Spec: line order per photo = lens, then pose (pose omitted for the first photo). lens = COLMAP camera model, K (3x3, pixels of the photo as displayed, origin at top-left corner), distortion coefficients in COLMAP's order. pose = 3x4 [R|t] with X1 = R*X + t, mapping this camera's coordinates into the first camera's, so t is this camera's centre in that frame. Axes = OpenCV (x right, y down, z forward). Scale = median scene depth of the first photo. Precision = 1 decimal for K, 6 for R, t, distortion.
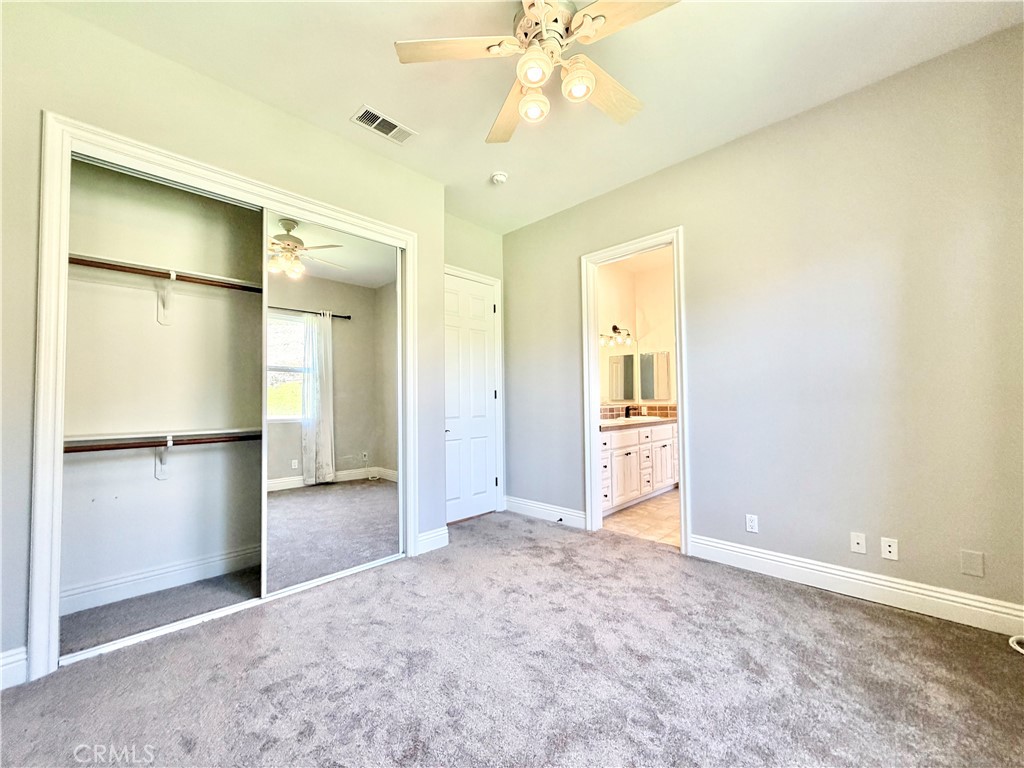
lens RADIAL K [[409.3, 0, 509.4], [0, 409.3, 385.4], [0, 0, 1]] dist [-0.000777, -0.000517]
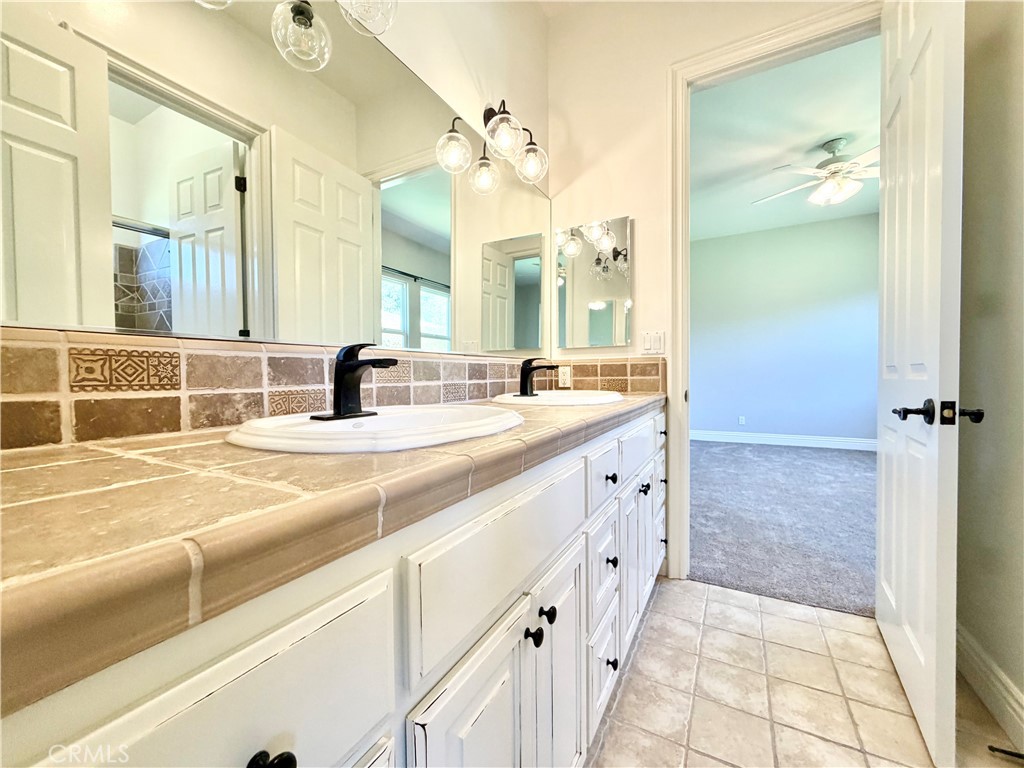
lens RADIAL K [[409.3, 0, 509.4], [0, 409.3, 385.4], [0, 0, 1]] dist [-0.000777, -0.000517]
pose [[0.964766, -0.003925, 0.263080, 0.186992], [-0.011813, 0.998234, 0.058213, 0.051333], [-0.262844, -0.059270, 0.963016, 0.679364]]
